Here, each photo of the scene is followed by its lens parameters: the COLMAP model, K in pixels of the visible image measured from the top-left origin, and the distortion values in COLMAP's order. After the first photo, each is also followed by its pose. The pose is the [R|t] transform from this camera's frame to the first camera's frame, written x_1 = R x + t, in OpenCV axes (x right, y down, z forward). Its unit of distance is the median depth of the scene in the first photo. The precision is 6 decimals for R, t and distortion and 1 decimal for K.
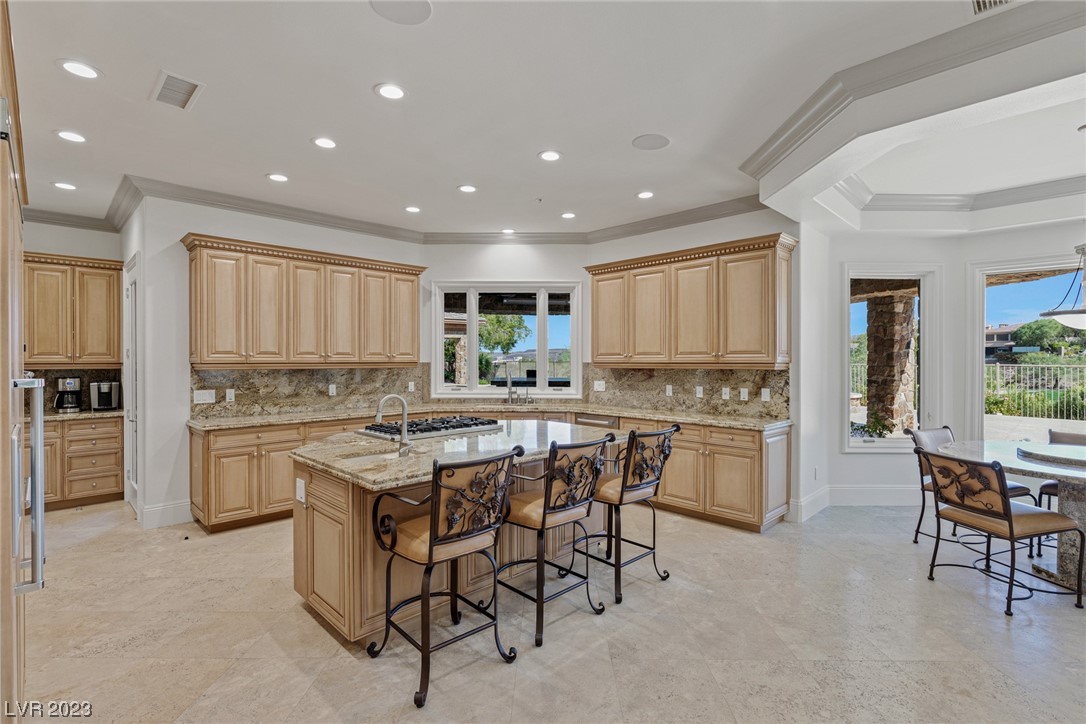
lens RADIAL K [[512.8, 0, 536.7], [0, 512.8, 359.5], [0, 0, 1]] dist [0.012616, -0.002504]
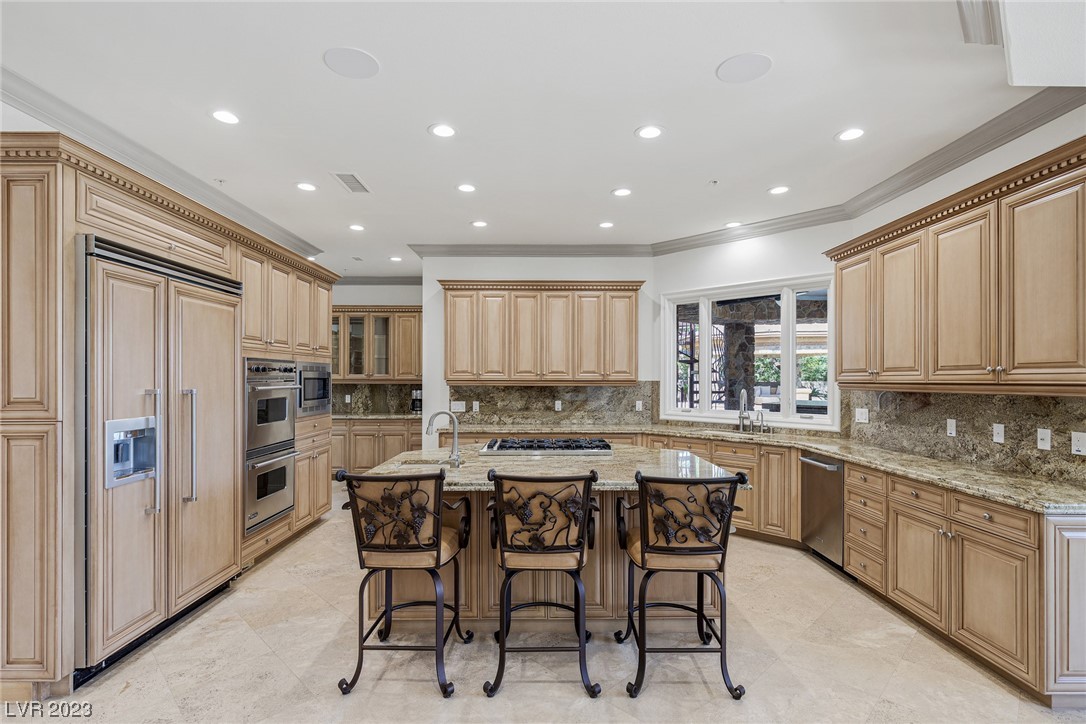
lens RADIAL K [[512.8, 0, 533.9], [0, 512.8, 374.0], [0, 0, 1]] dist [0.012616, -0.002504]
pose [[0.720107, -0.003822, -0.693852, 0.309260], [-0.001629, 0.999973, -0.007200, 0.000157], [0.693861, 0.006315, 0.720081, 0.181260]]
